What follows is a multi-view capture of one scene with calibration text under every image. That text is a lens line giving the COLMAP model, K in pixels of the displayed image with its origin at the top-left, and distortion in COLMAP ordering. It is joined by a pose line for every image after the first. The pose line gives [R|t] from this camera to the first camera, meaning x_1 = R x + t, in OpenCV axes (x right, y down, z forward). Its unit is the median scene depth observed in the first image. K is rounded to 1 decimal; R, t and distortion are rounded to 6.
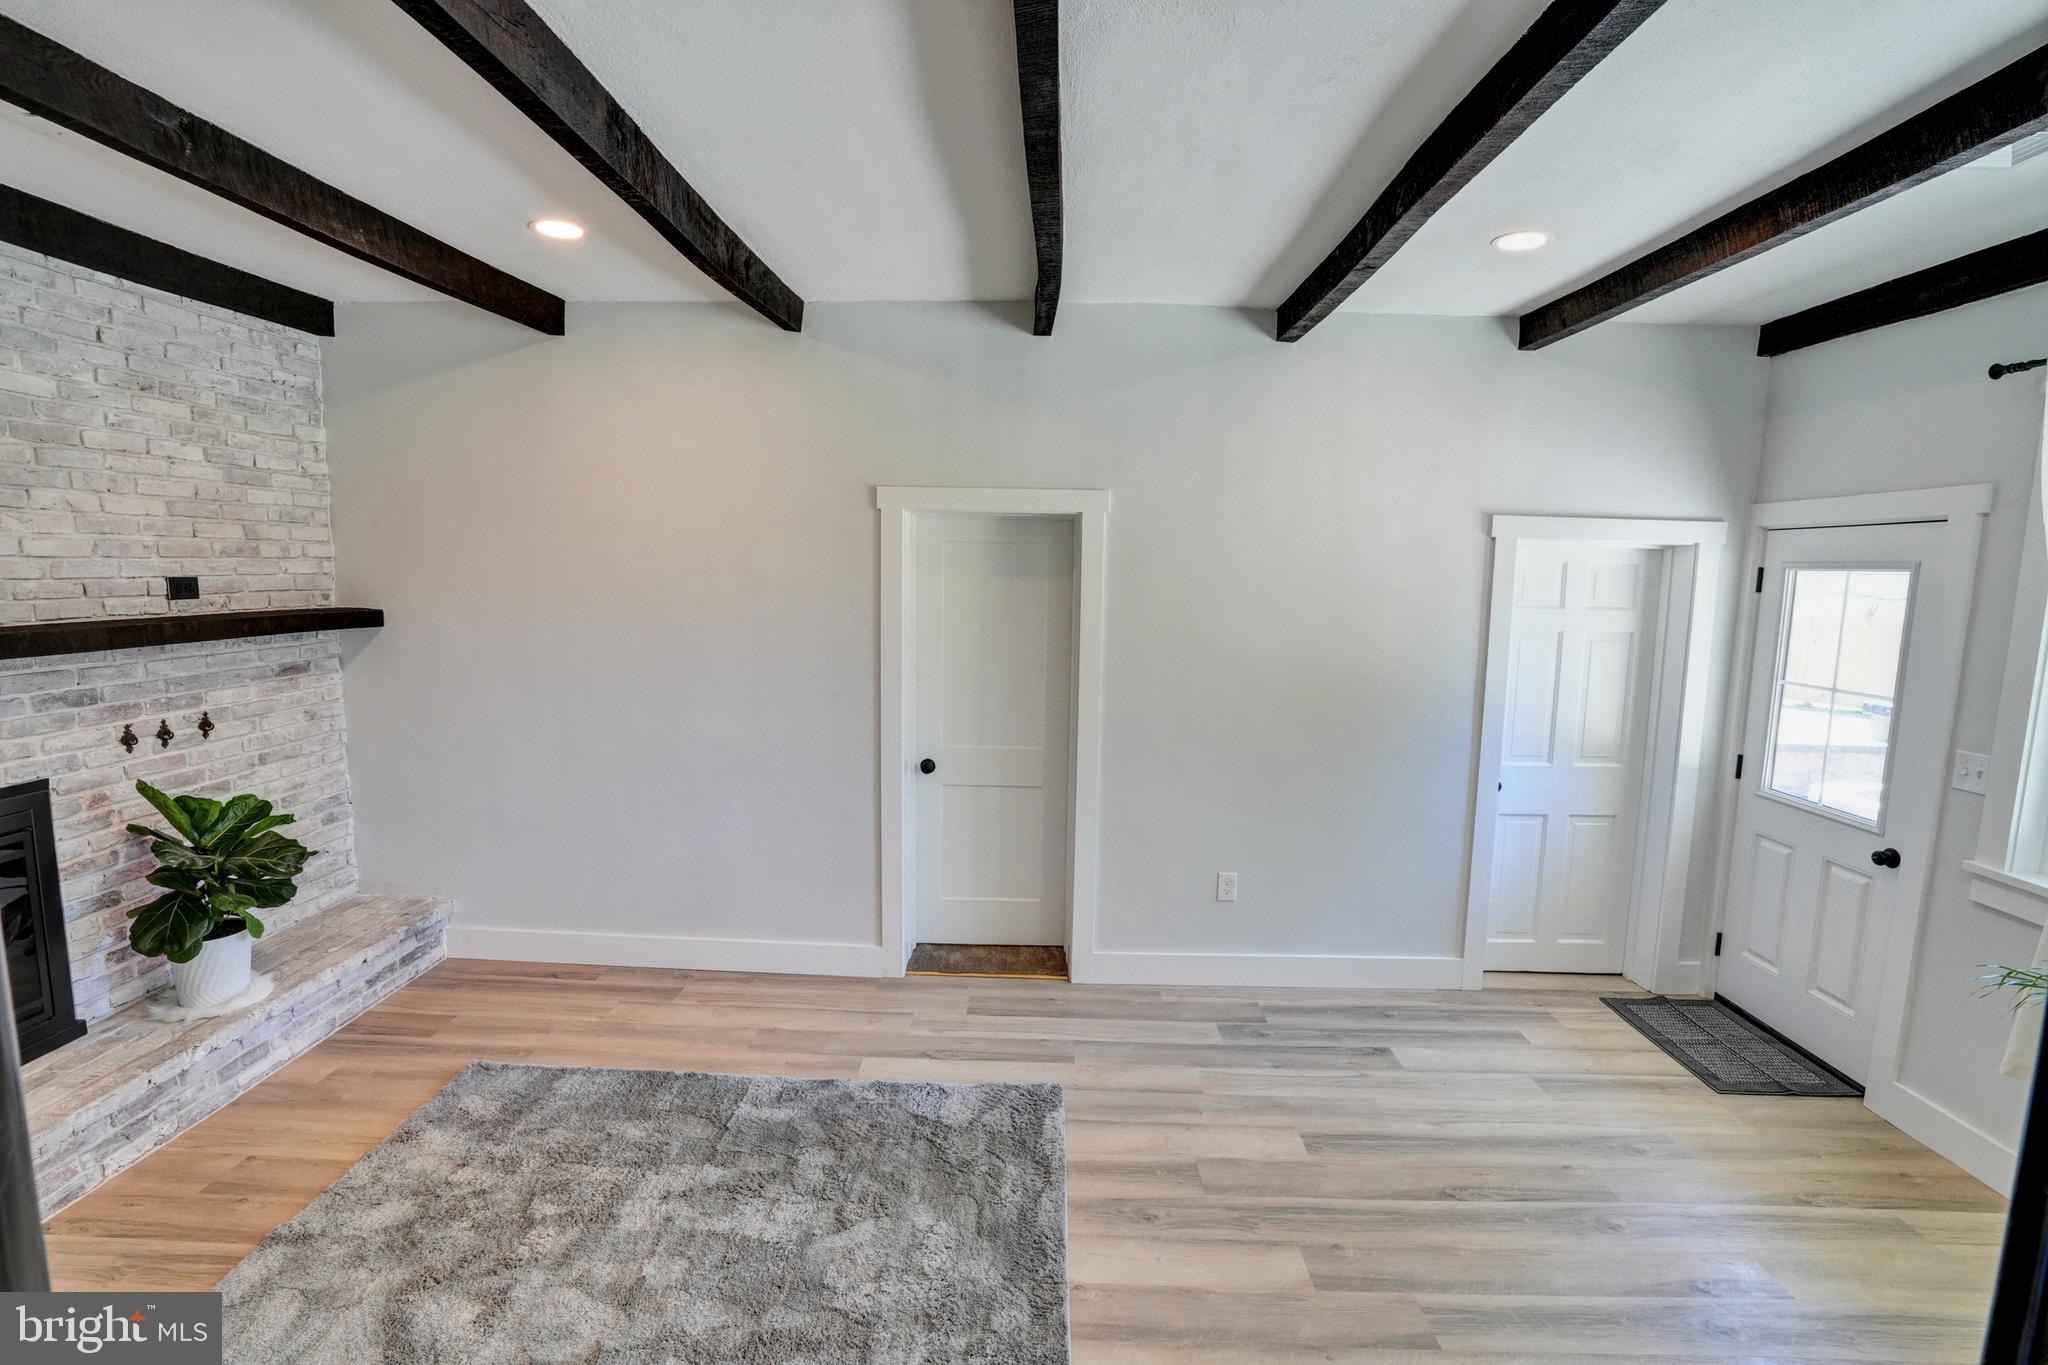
lens RADIAL K [[938.2, 0, 1024.0], [0, 938.2, 682.5], [0, 0, 1]] dist [-0.055444, 0.018574]
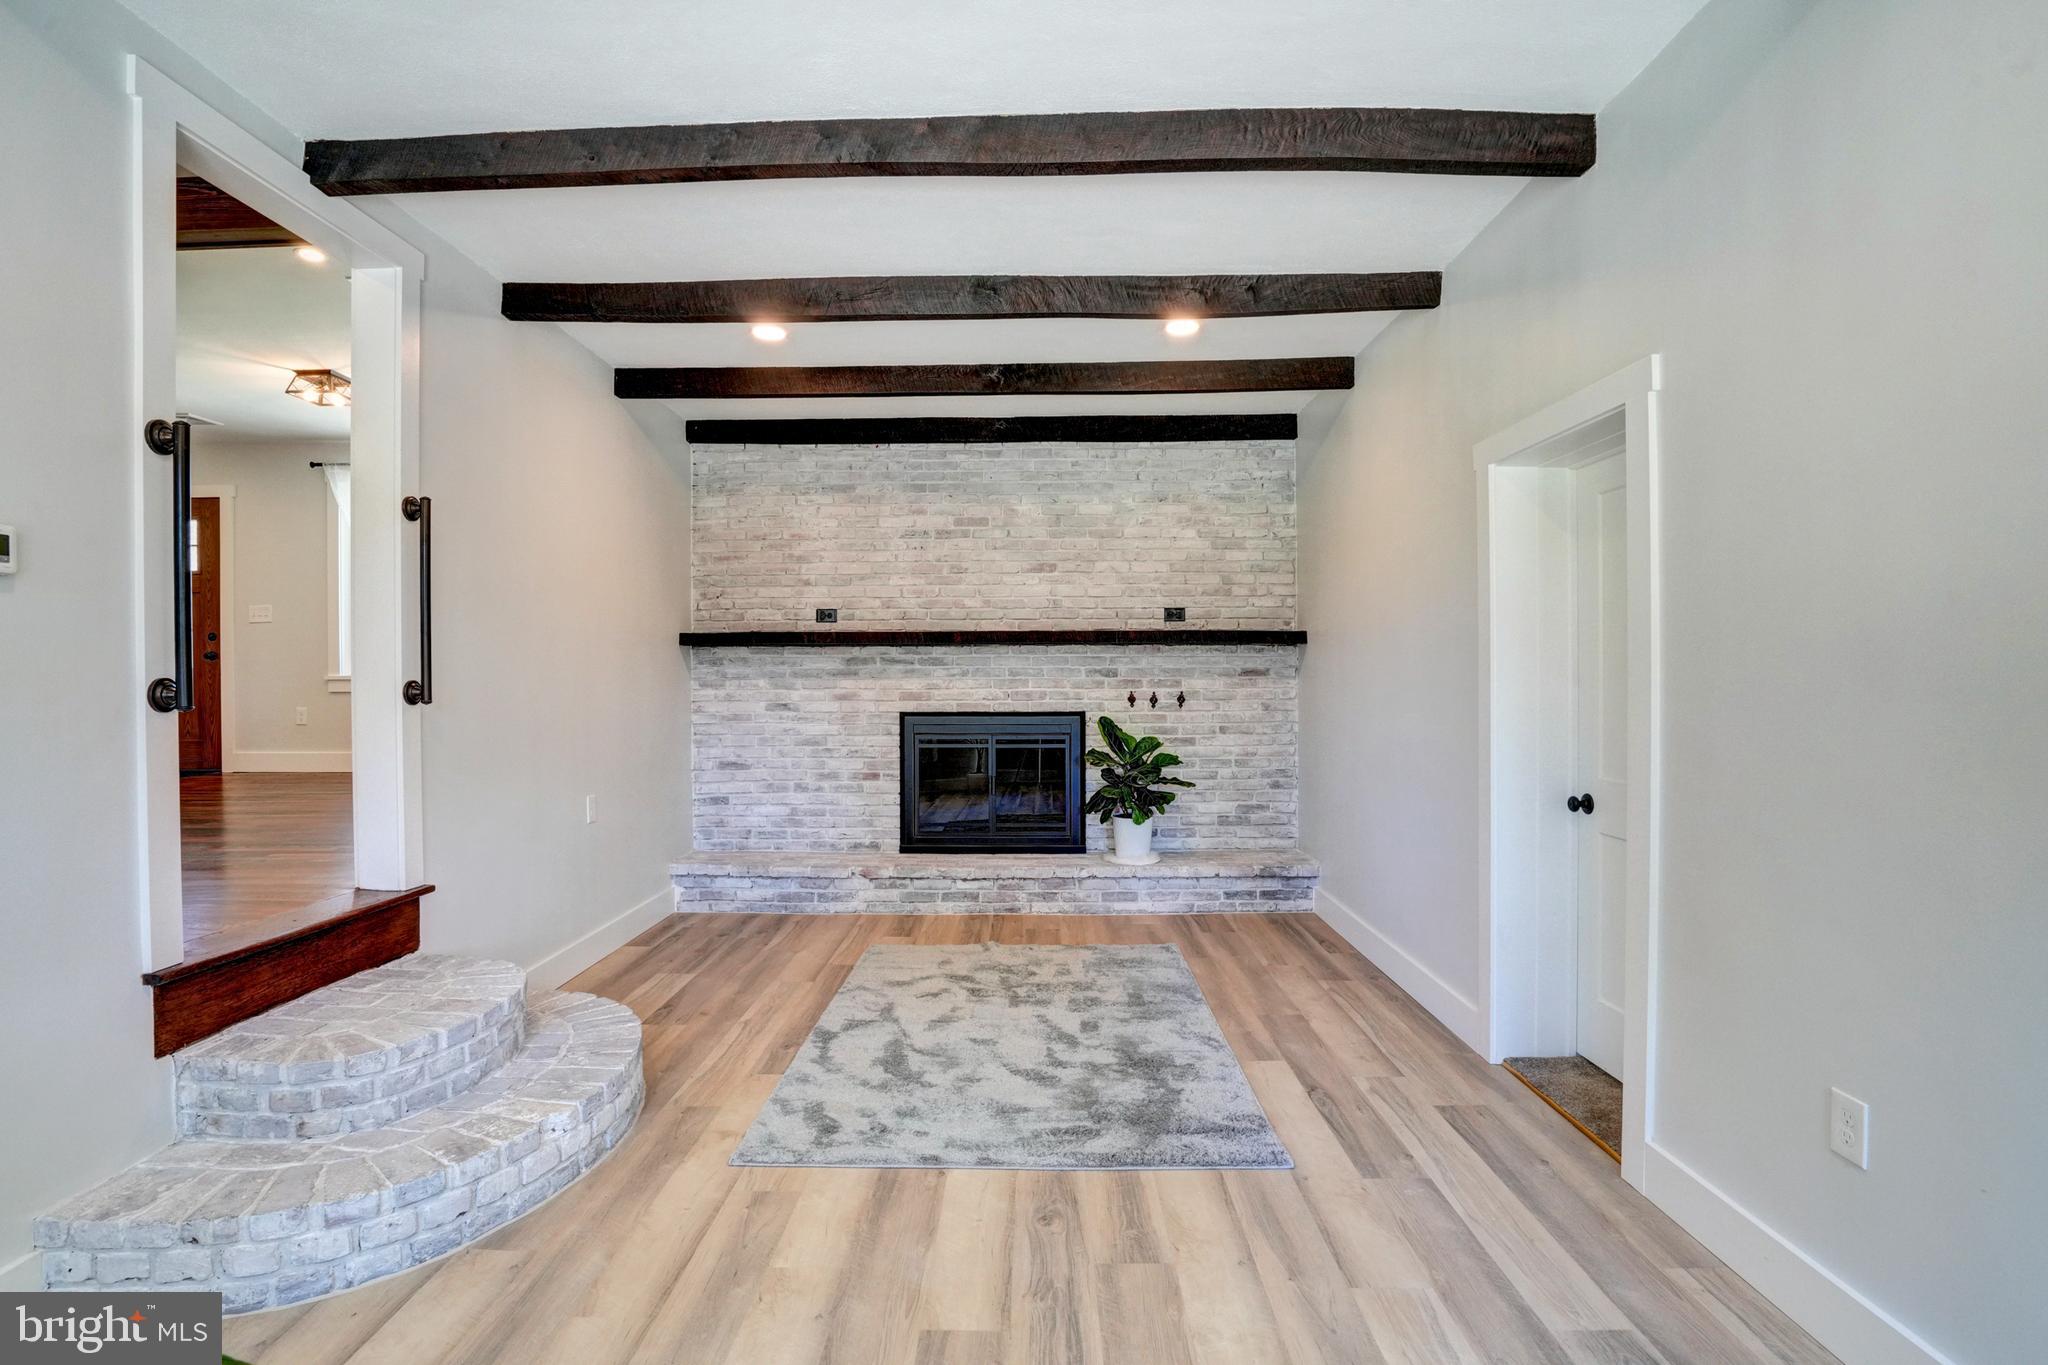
lens RADIAL K [[956.9, 0, 1026.8], [0, 956.9, 682.3], [0, 0, 1]] dist [-0.056719, 0.020346]
pose [[0.016273, -0.013698, -0.999774, 0.774333], [-0.121534, 0.992465, -0.015576, 0.075027], [0.992454, 0.121760, 0.014485, 0.688742]]
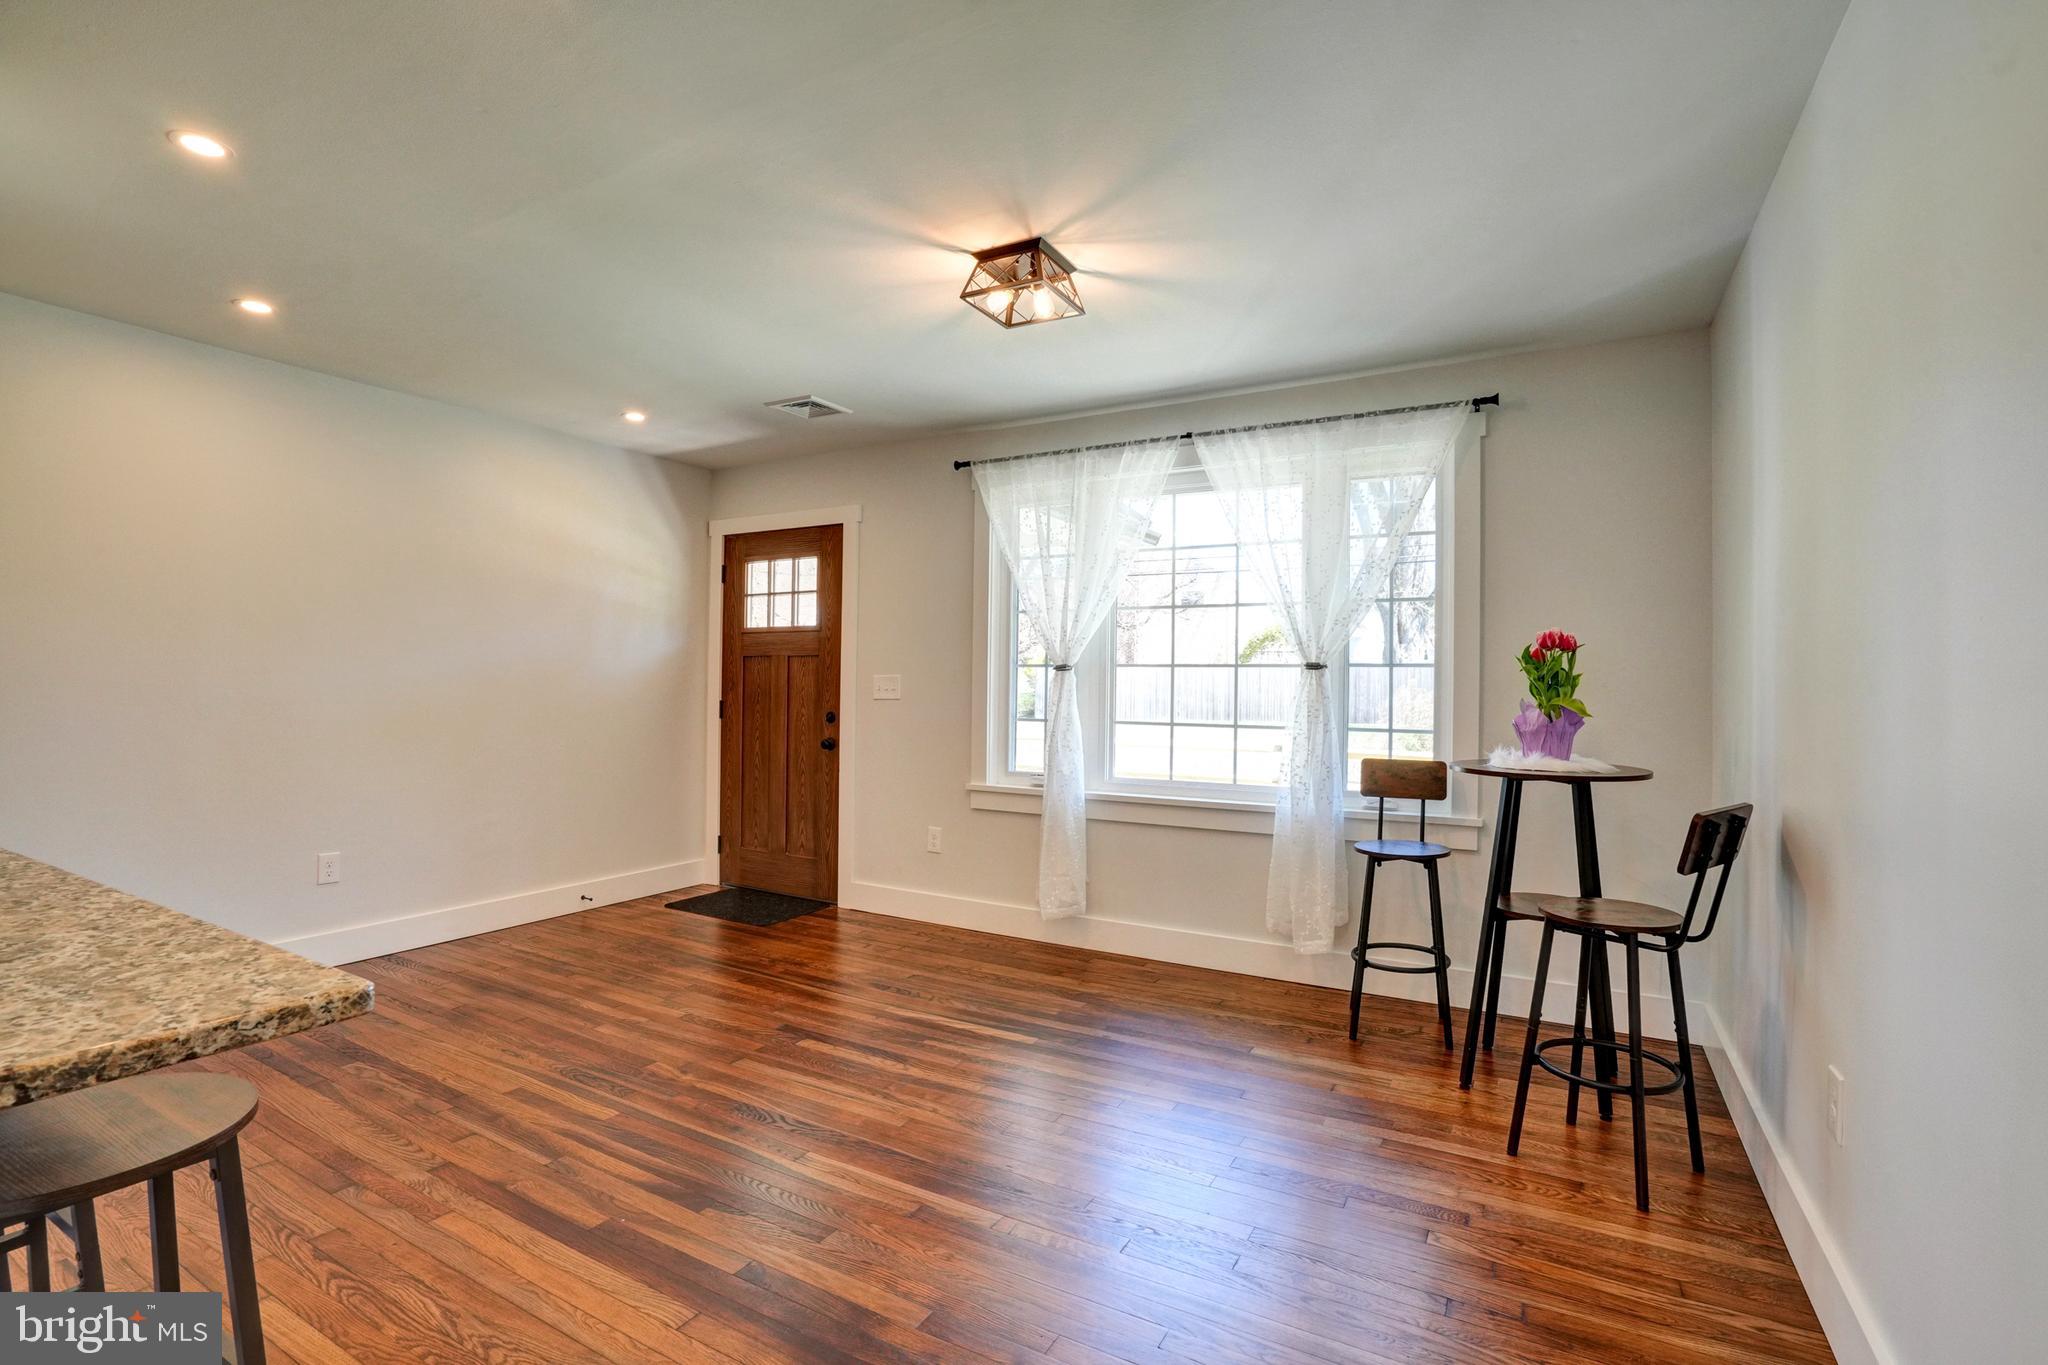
lens RADIAL K [[942.2, 0, 1022.1], [0, 942.2, 682.1], [0, 0, 1]] dist [-0.061957, 0.023953]
pose [[-0.476357, -0.030299, -0.878730, -0.106681], [-0.132090, 0.990530, 0.037452, 0.011184], [0.869273, 0.133912, -0.475848, -0.091264]]
